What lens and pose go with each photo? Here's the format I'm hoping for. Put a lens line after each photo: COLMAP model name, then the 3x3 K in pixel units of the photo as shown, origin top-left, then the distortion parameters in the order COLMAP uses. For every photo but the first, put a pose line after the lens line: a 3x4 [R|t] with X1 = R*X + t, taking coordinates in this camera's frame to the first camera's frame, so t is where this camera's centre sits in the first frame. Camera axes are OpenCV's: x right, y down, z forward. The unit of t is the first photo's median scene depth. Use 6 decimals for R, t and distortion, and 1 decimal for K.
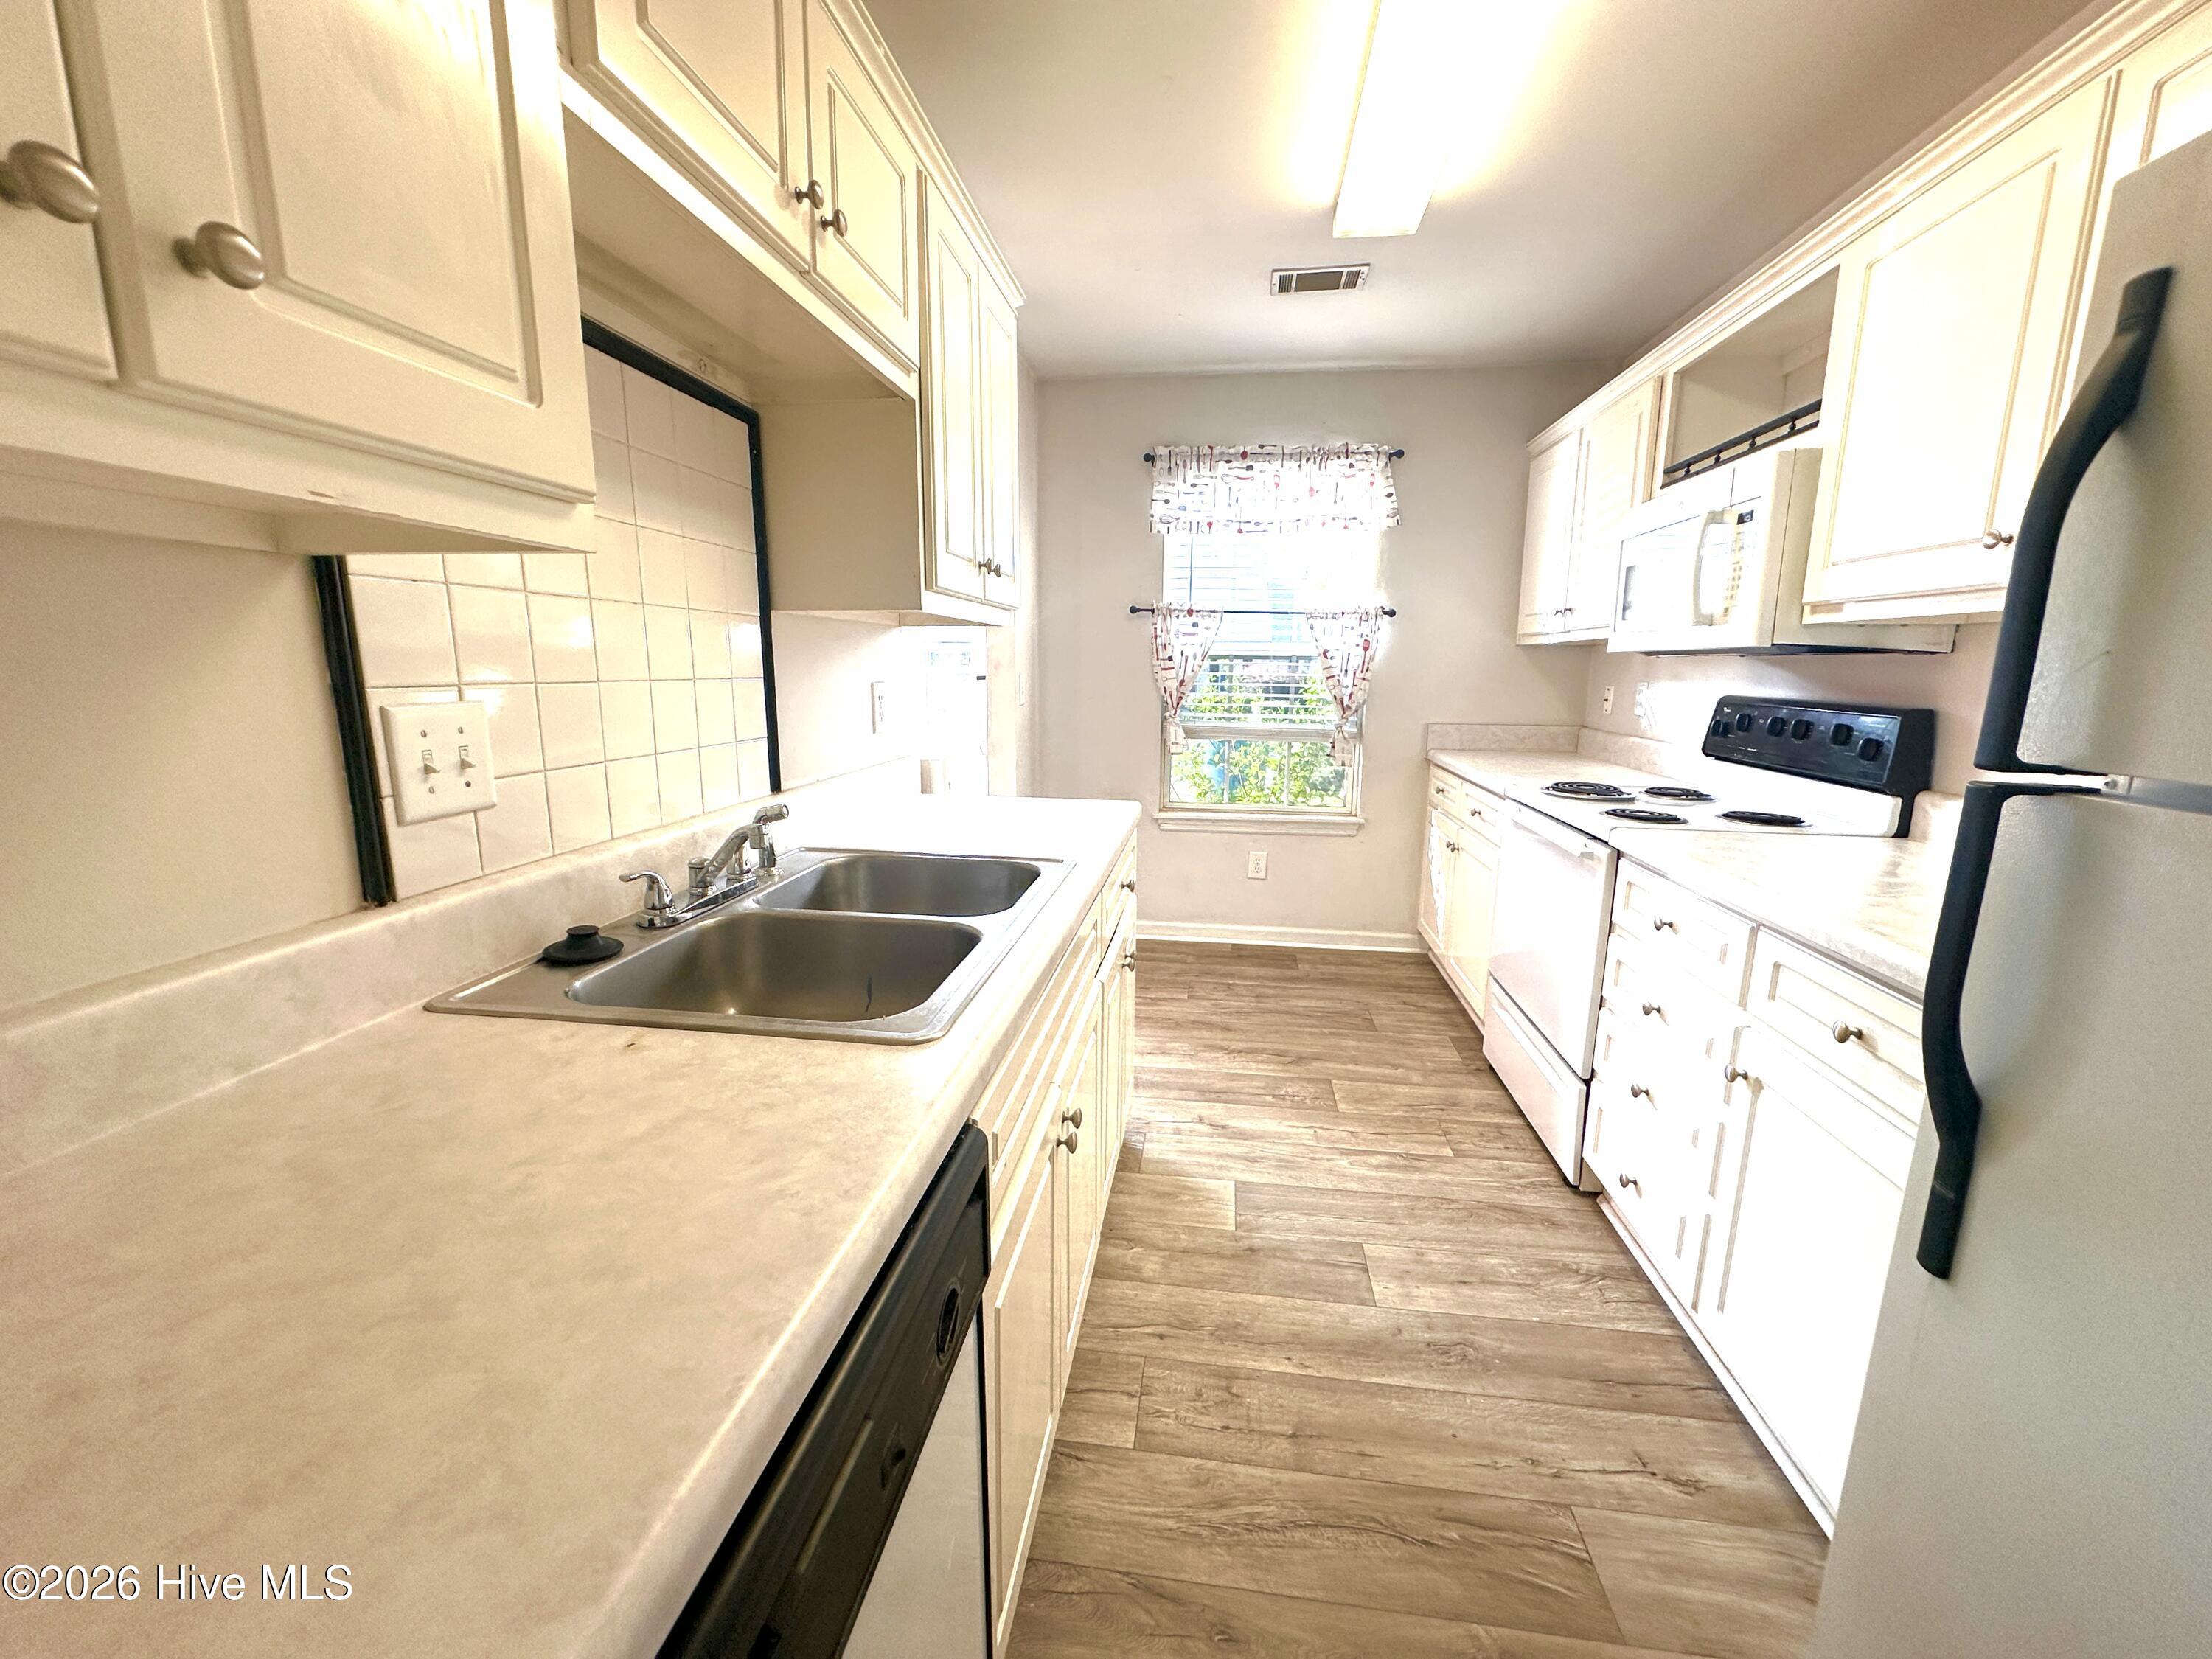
lens RADIAL K [[882.2, 0, 1102.3], [0, 882.2, 829.6], [0, 0, 1]] dist [-0.002994, 0.000644]
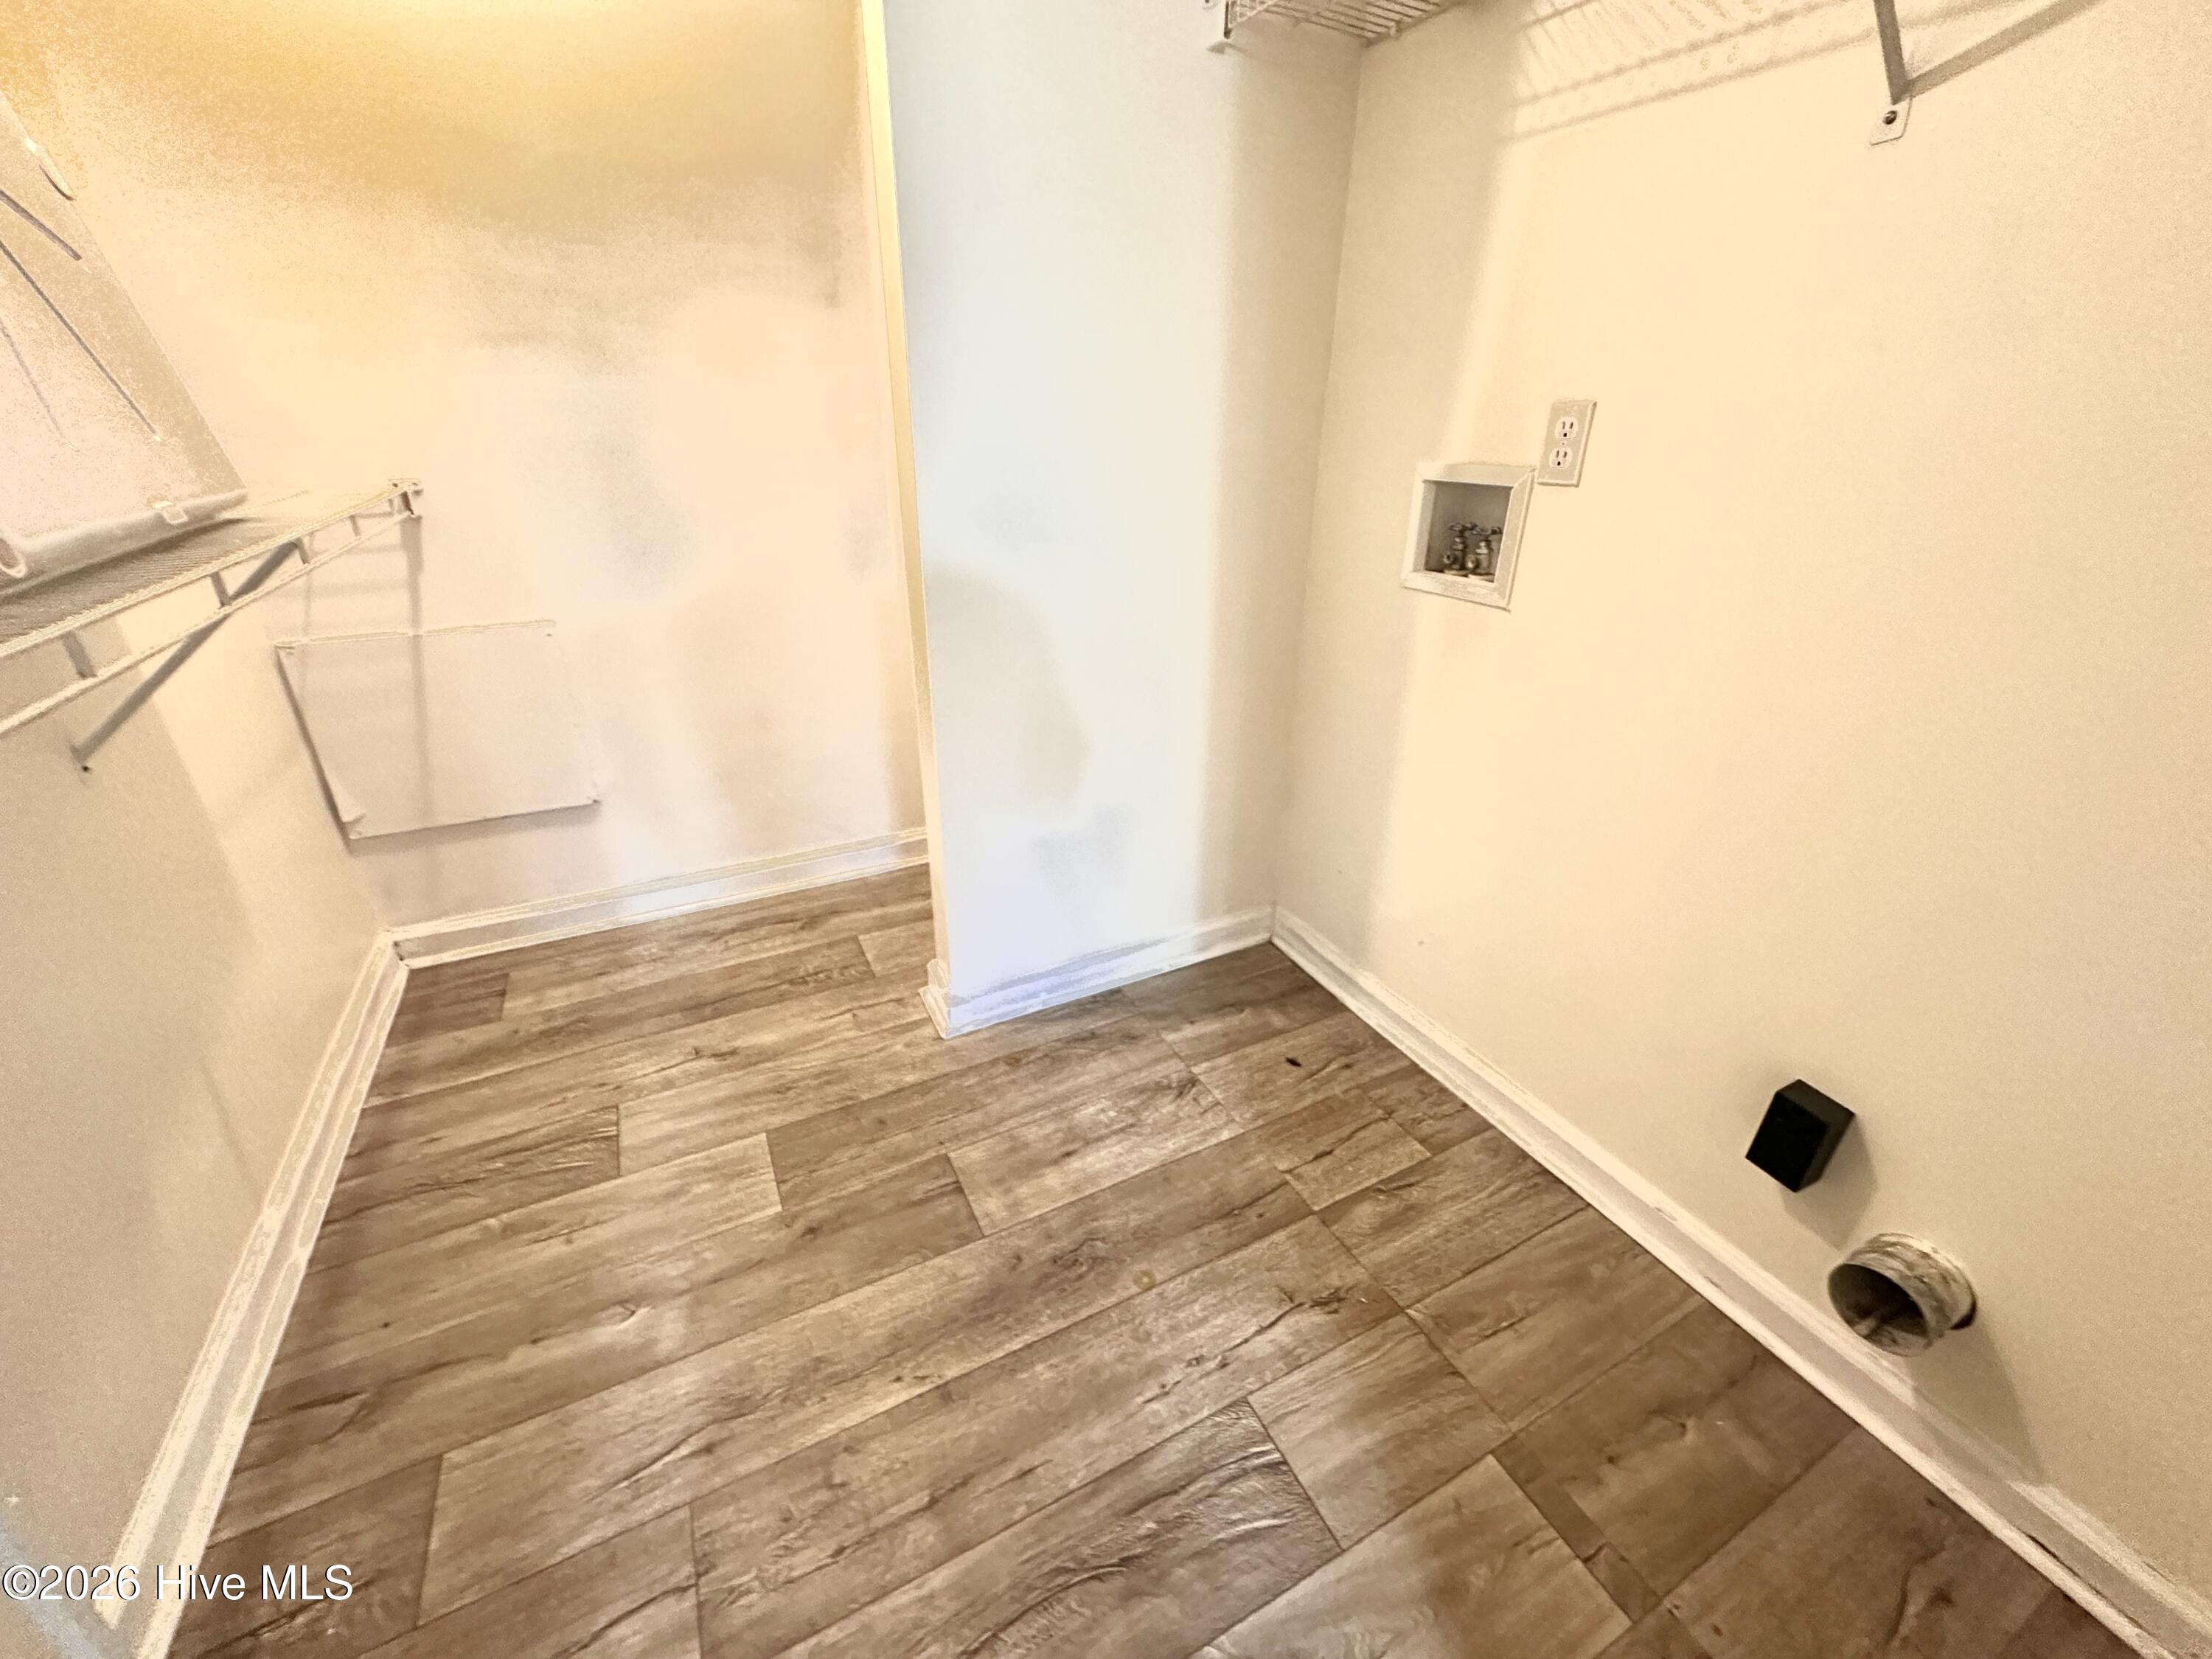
lens RADIAL K [[882.2, 0, 1108.4], [0, 882.2, 828.1], [0, 0, 1]] dist [-0.002994, 0.000644]
pose [[0.818270, -0.246398, 0.519348, 0.064029], [0.105745, 0.952578, 0.285329, -0.021119], [-0.565024, -0.178558, 0.805521, 0.290548]]
